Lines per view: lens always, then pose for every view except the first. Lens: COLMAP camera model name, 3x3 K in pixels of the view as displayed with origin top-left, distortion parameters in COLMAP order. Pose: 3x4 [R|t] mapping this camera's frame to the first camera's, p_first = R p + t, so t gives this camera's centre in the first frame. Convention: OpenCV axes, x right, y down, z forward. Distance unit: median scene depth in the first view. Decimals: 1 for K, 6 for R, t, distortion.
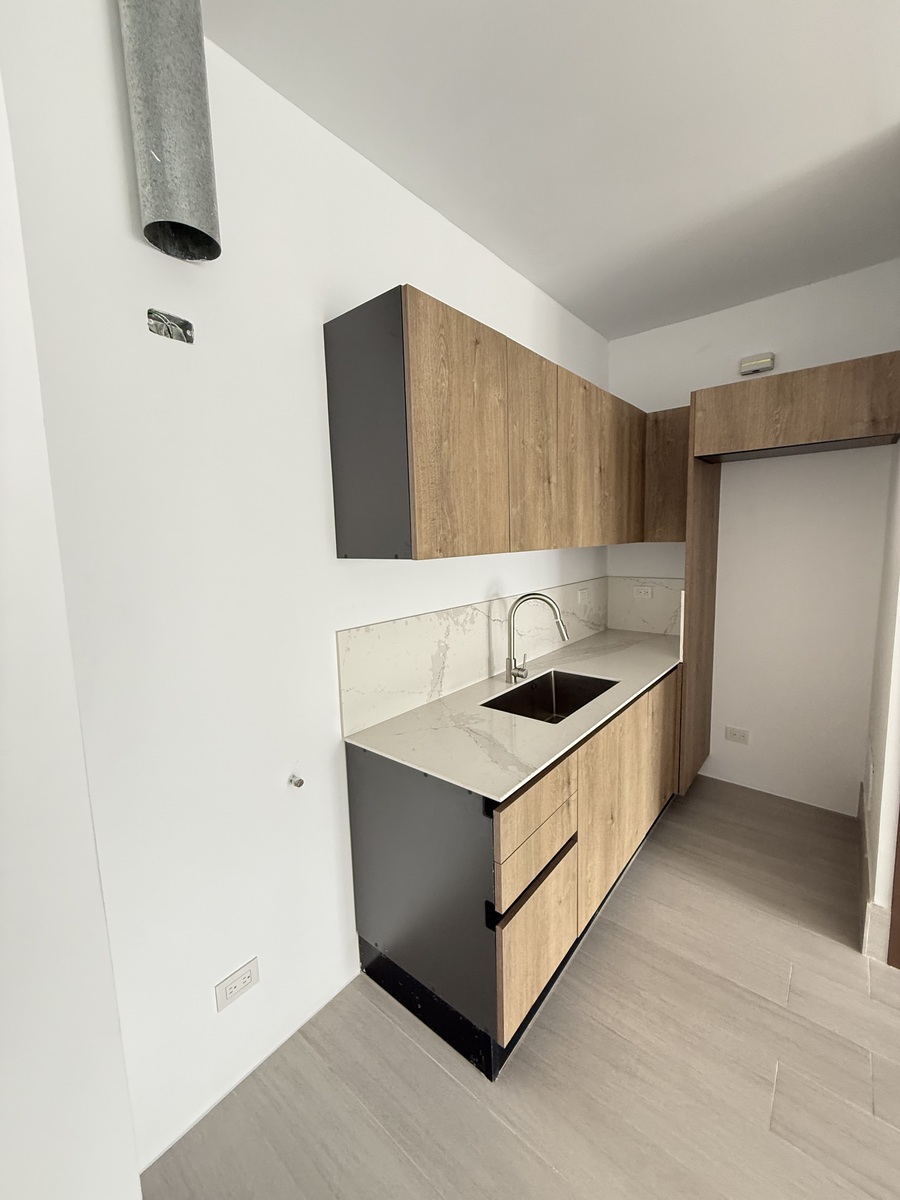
lens RADIAL K [[476.5, 0, 451.4], [0, 476.5, 594.8], [0, 0, 1]] dist [-0.002483, 0.001369]
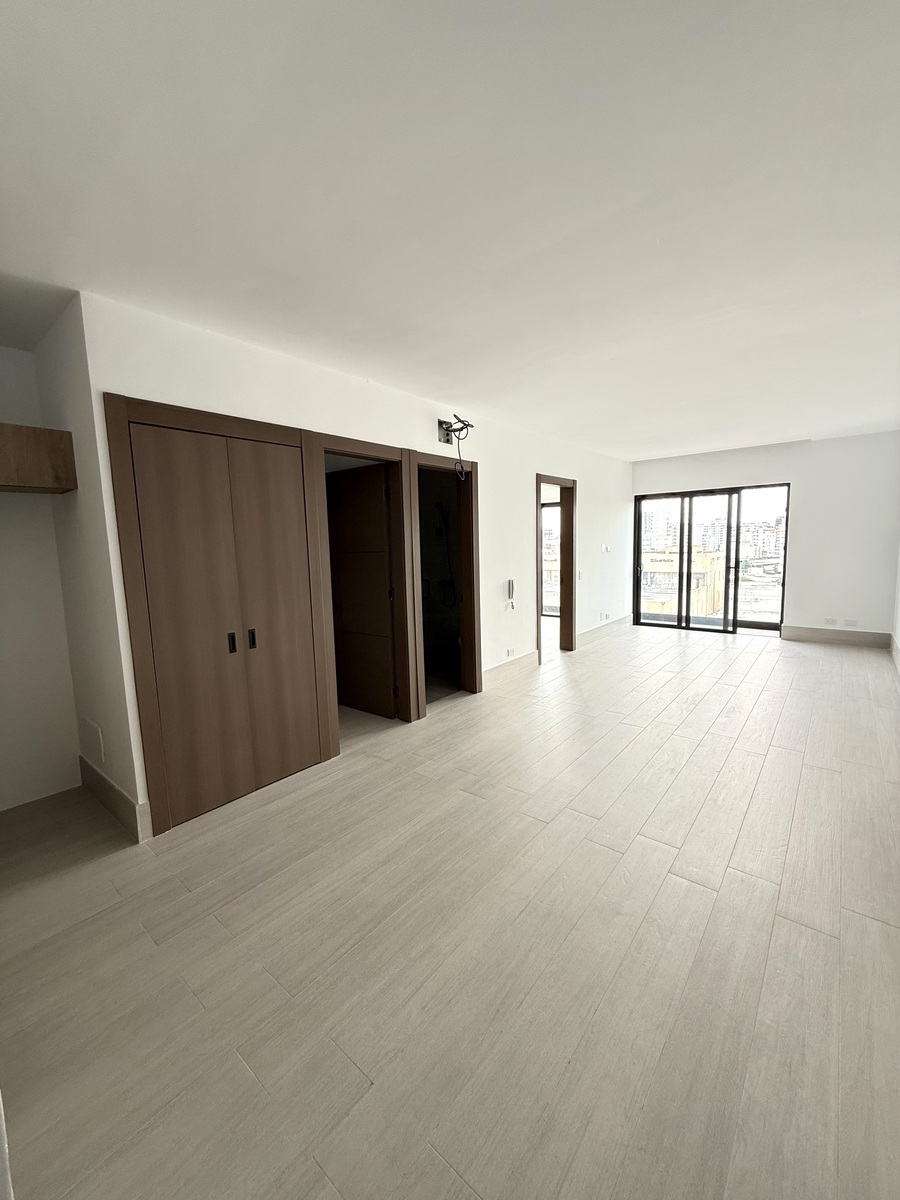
lens RADIAL K [[476.5, 0, 452.5], [0, 476.5, 594.3], [0, 0, 1]] dist [-0.002483, 0.001369]
pose [[-0.005575, -0.083239, 0.996514, -0.553105], [0.149042, 0.985330, 0.083138, 0.019862], [-0.988815, 0.148986, 0.006913, -0.080784]]
